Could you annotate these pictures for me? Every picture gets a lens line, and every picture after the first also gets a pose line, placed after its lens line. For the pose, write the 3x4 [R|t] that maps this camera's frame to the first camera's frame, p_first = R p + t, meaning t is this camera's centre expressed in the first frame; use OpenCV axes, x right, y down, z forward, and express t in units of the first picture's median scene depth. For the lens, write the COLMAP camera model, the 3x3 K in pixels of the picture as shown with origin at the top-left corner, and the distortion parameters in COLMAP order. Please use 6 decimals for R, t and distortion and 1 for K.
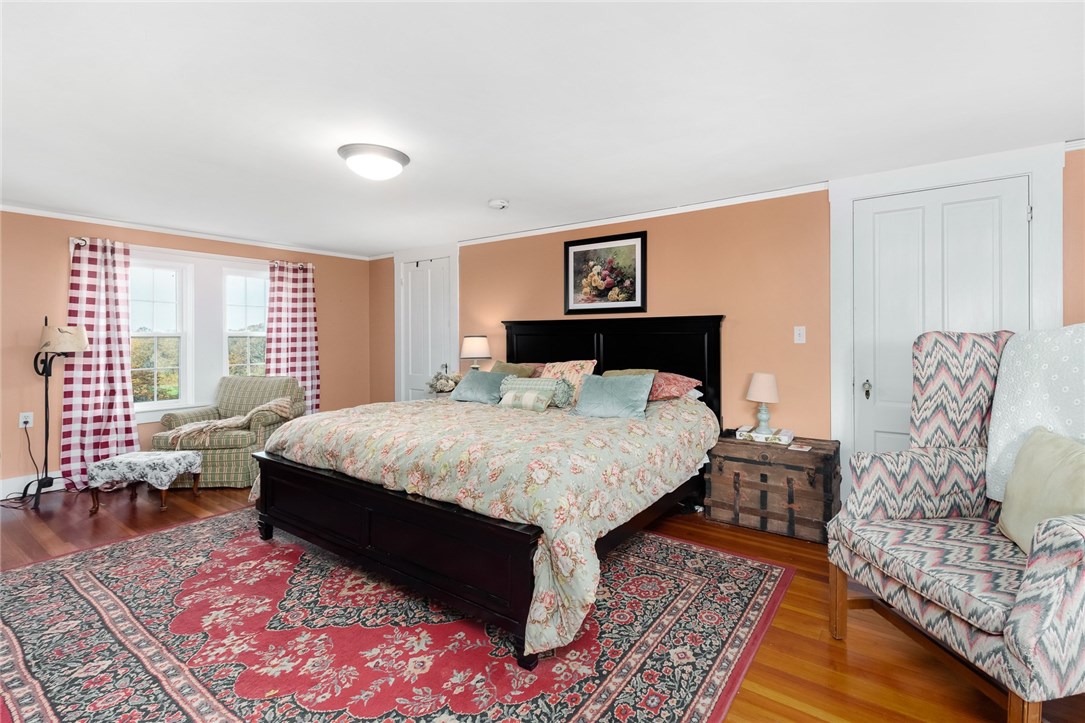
lens RADIAL K [[483.9, 0, 590.9], [0, 483.9, 339.2], [0, 0, 1]] dist [0.004821, -0.000919]
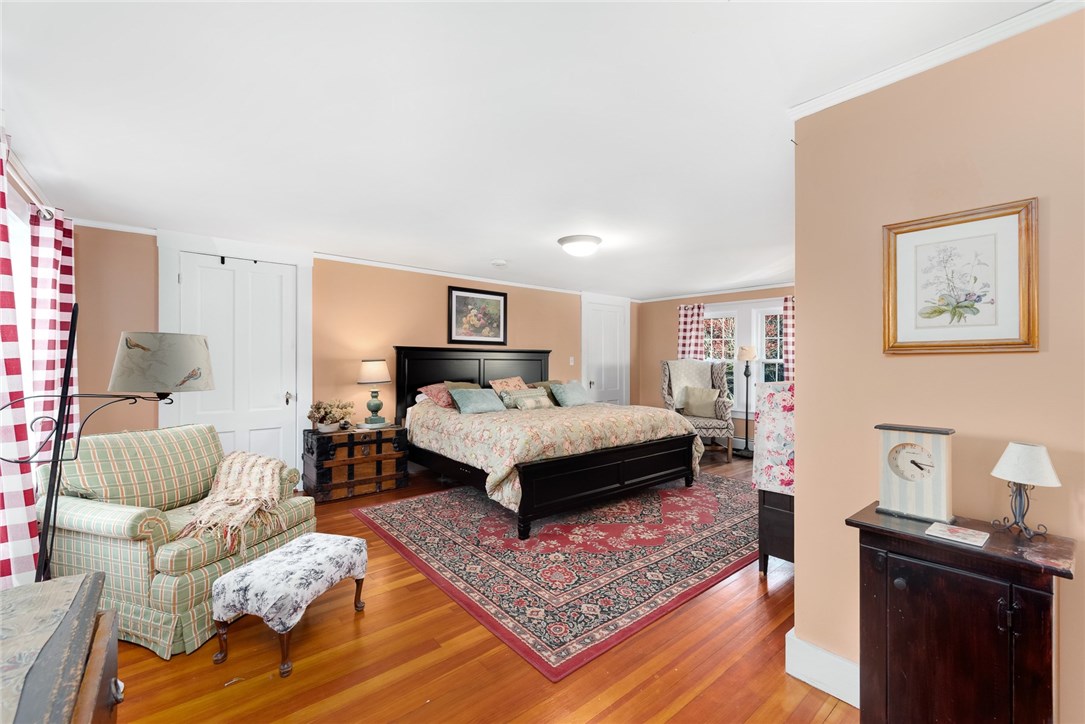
lens RADIAL K [[442.0, 0, 540.7], [0, 442.0, 362.9], [0, 0, 1]] dist [0.002459, -0.000376]
pose [[0.288045, 0.002404, 0.957614, -2.012765], [0.000945, 0.999996, -0.002795, 0.005690], [-0.957616, 0.001710, 0.288042, 0.813713]]
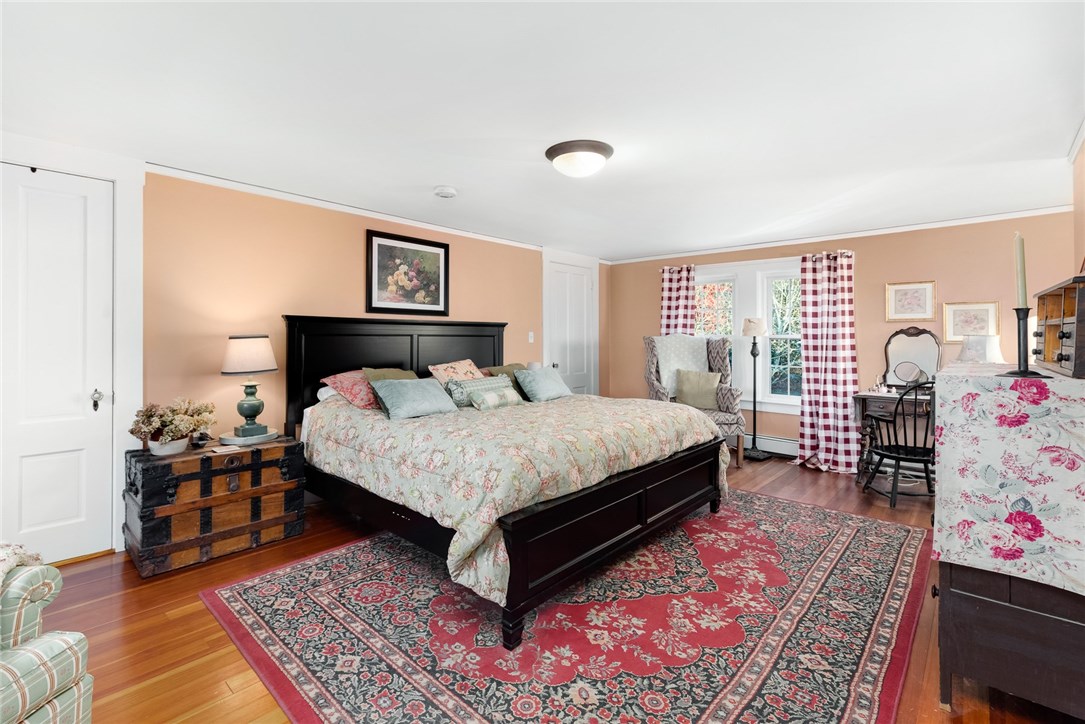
lens RADIAL K [[483.9, 0, 519.8], [0, 483.9, 333.5], [0, 0, 1]] dist [0.004821, -0.000919]
pose [[0.172451, 0.013924, 0.984920, -1.606892], [0.004205, 0.999881, -0.014872, 0.002549], [-0.985009, 0.006706, 0.172372, 1.071096]]
